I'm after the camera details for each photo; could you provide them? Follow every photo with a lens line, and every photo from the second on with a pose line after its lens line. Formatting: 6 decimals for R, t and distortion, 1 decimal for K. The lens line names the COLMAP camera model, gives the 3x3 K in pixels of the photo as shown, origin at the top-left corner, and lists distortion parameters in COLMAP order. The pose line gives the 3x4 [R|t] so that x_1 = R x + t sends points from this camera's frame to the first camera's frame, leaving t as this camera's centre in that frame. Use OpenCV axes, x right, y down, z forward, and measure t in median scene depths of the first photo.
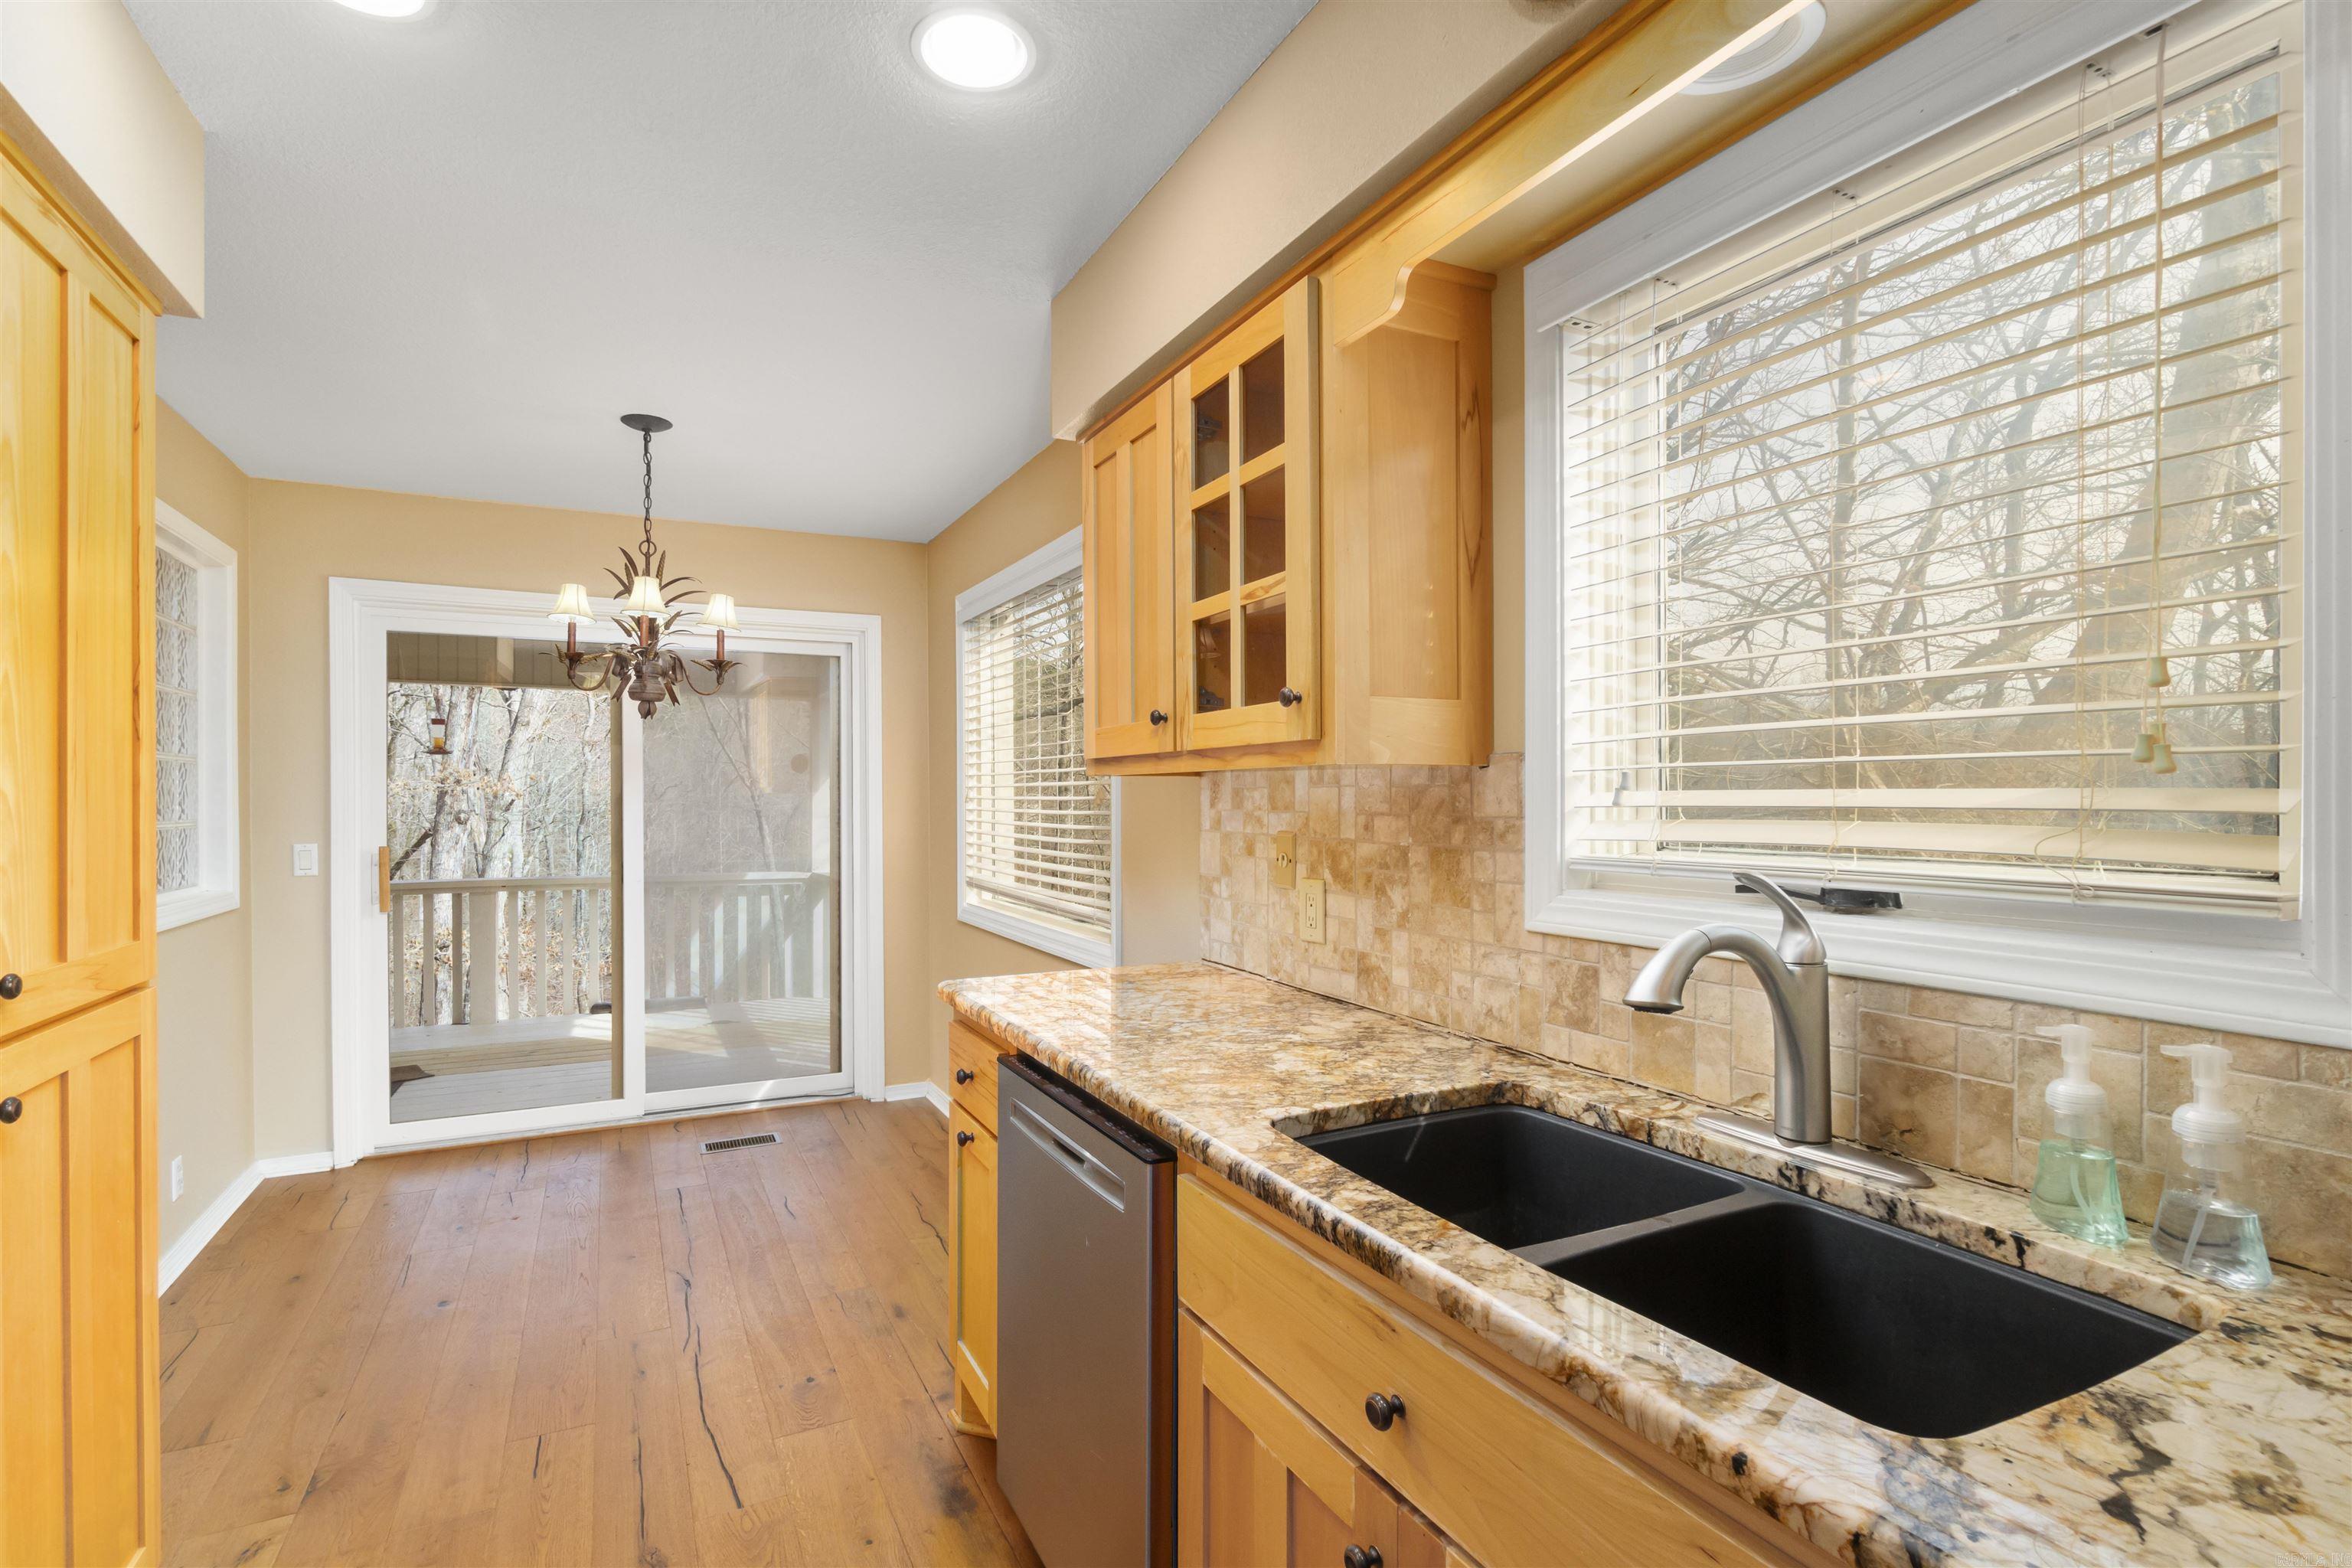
lens RADIAL K [[1095.6, 0, 1142.2], [0, 1095.6, 790.9], [0, 0, 1]] dist [0.002256, -0.000136]
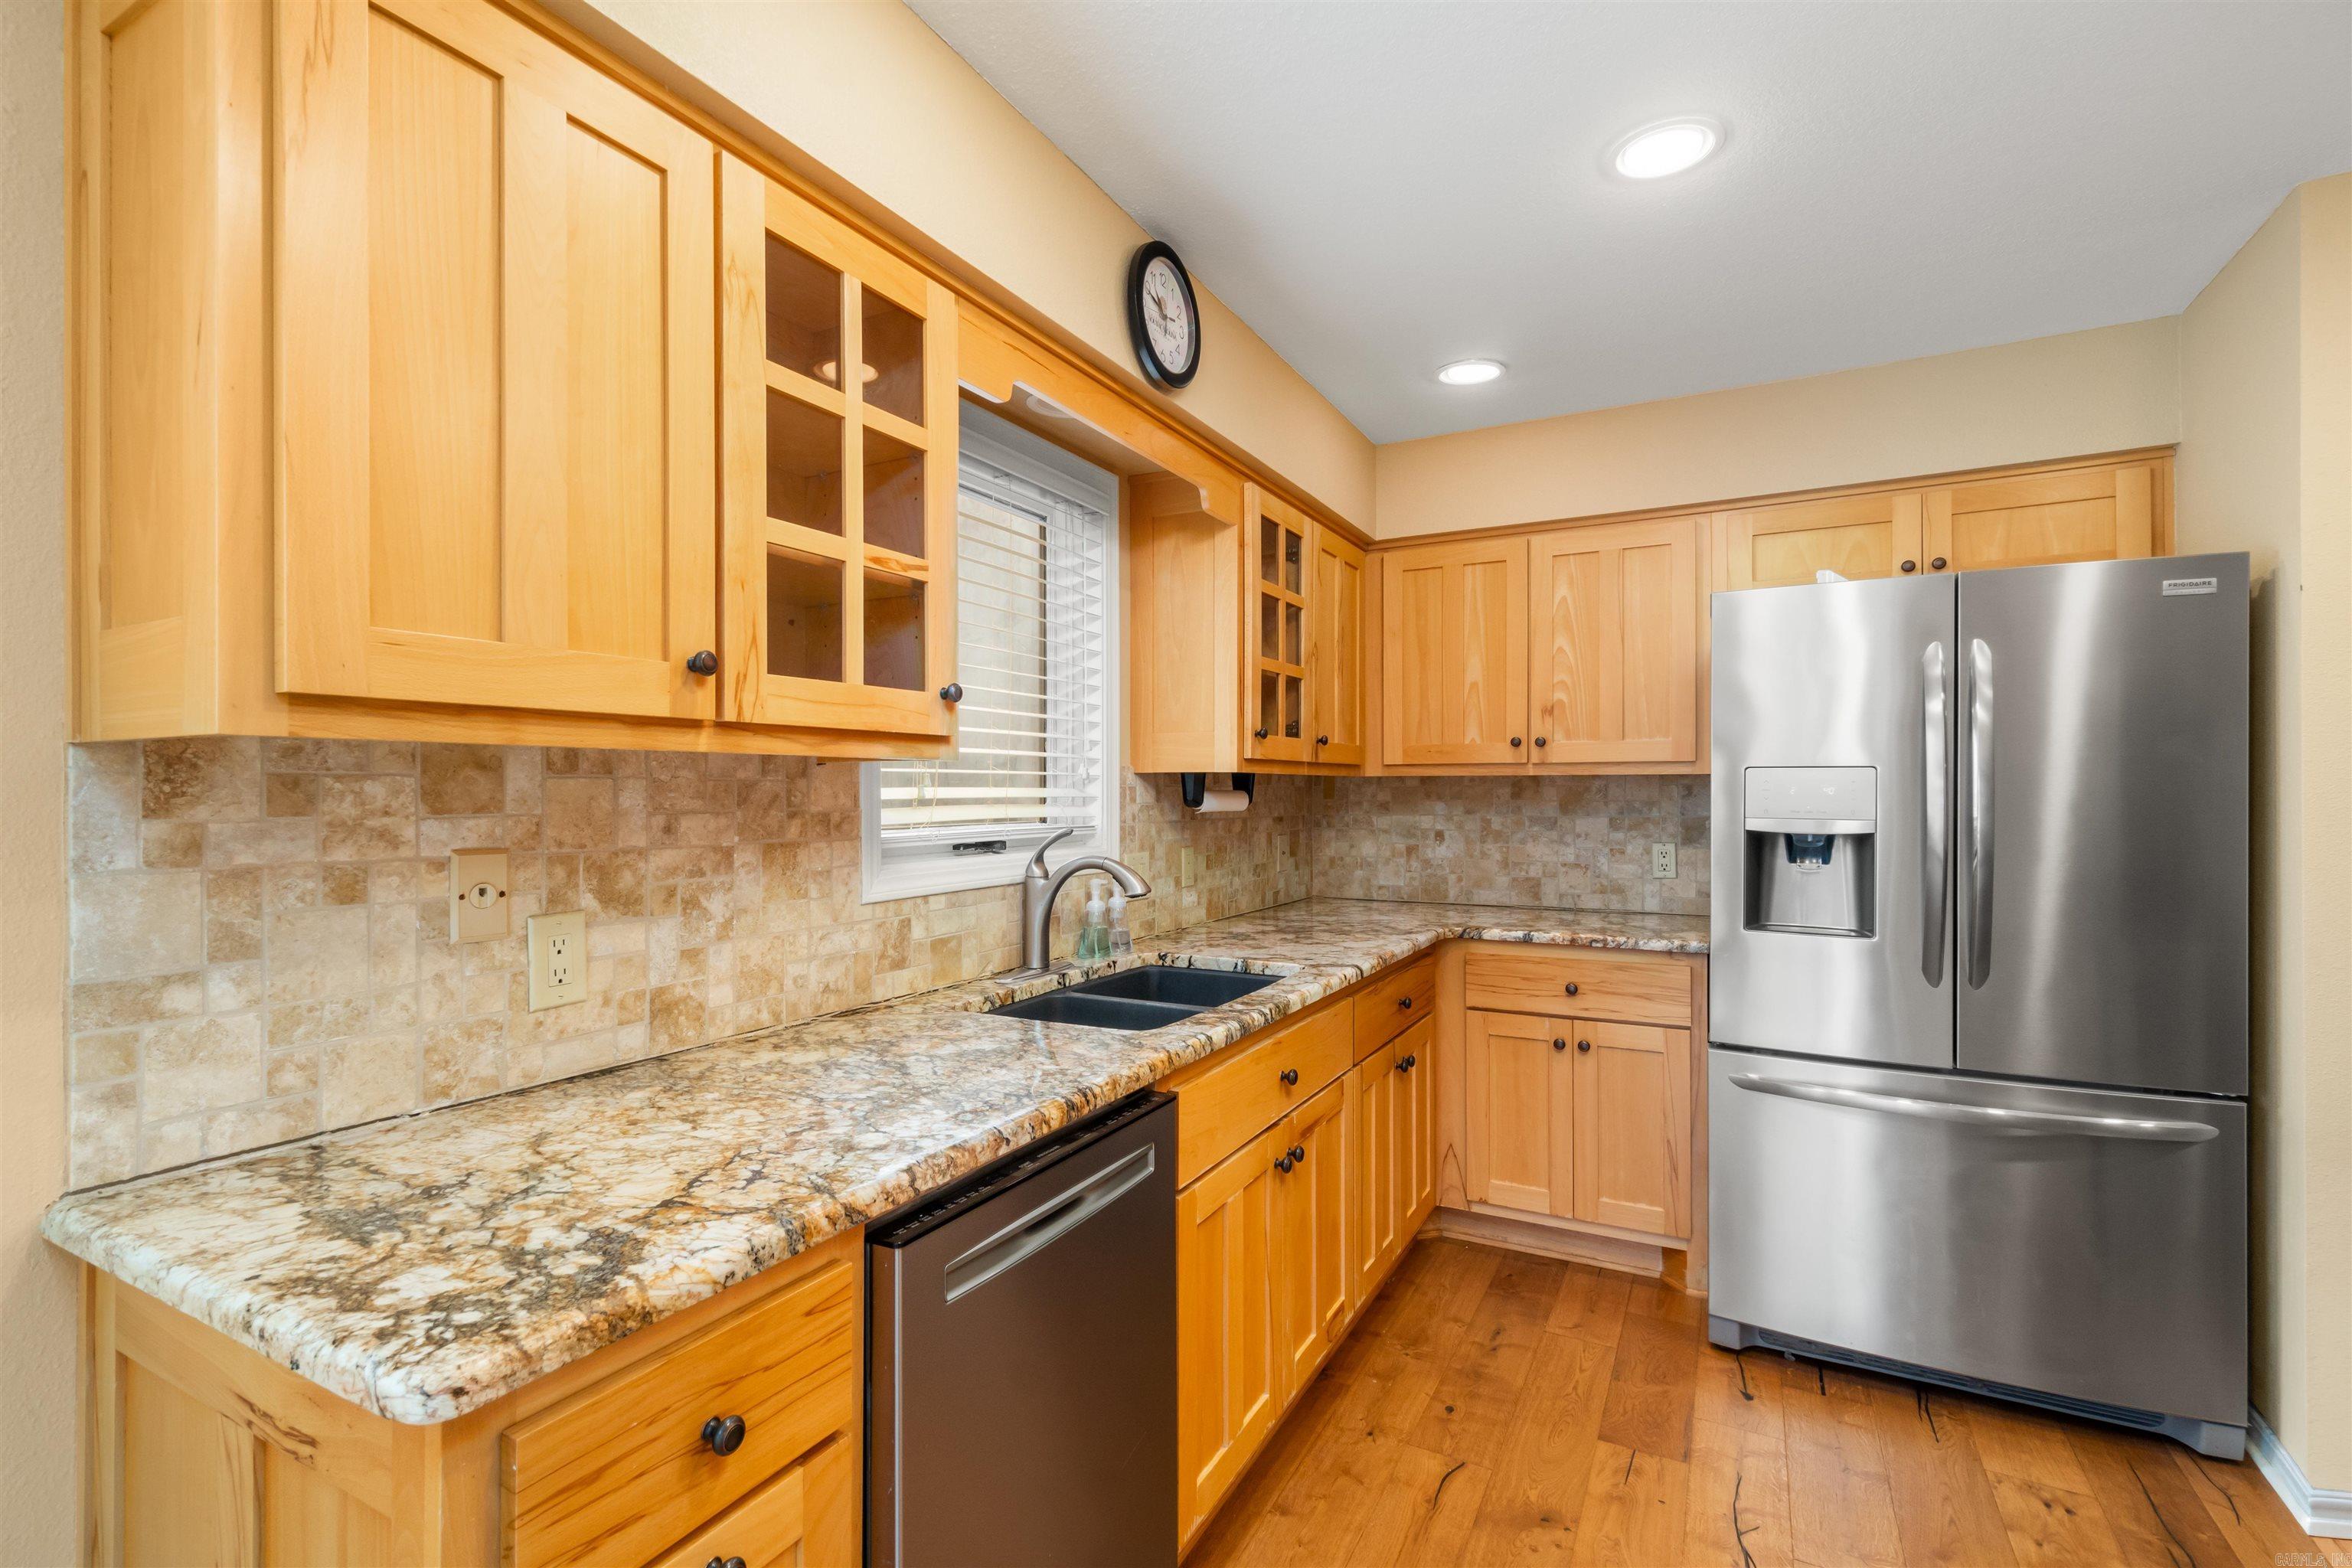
lens RADIAL K [[1064.5, 0, 1157.7], [0, 1064.5, 781.5], [0, 0, 1]] dist [-0.010588, -0.000021]
pose [[-0.581967, 0.009370, 0.813159, -0.712466], [-0.002105, 0.999913, -0.013028, 0.008226], [-0.813210, -0.009294, -0.581896, 1.299071]]
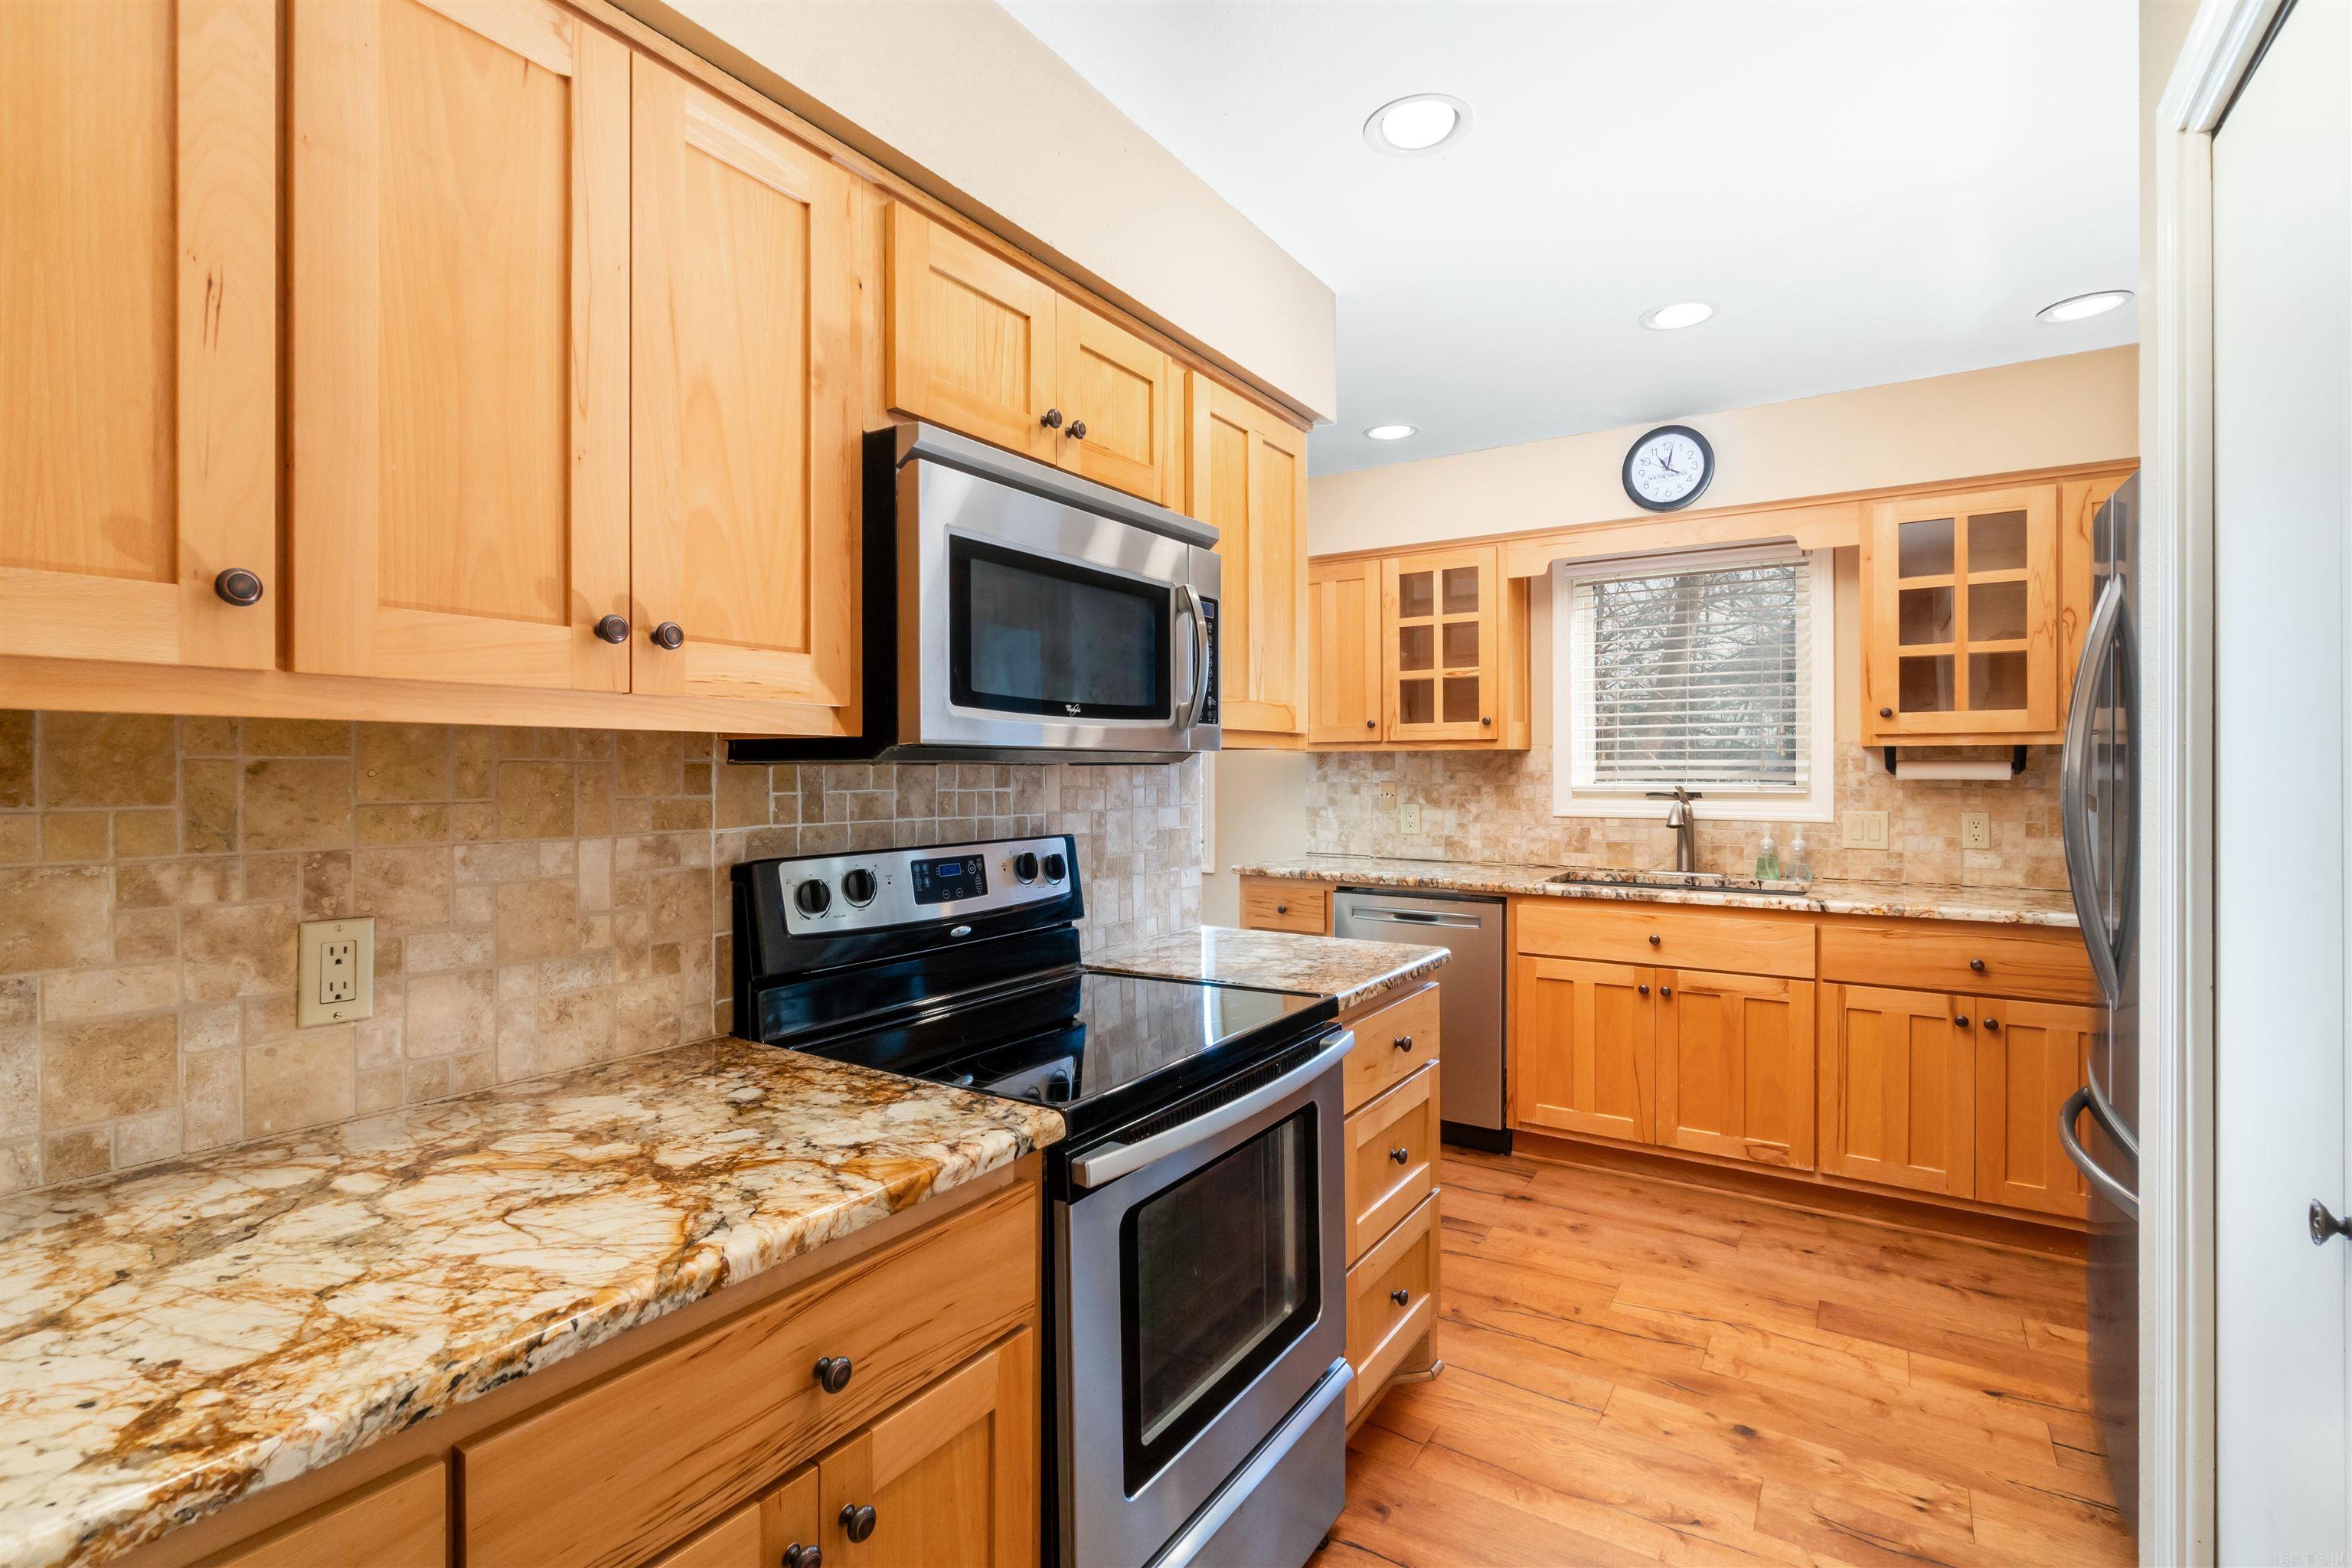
lens RADIAL K [[1095.6, 0, 1168.1], [0, 1095.6, 776.0], [0, 0, 1]] dist [0.002256, -0.000136]
pose [[0.861456, -0.001287, 0.507830, -1.538033], [-0.003636, 0.999956, 0.008702, 0.015262], [-0.507818, -0.009343, 0.861413, -0.646097]]
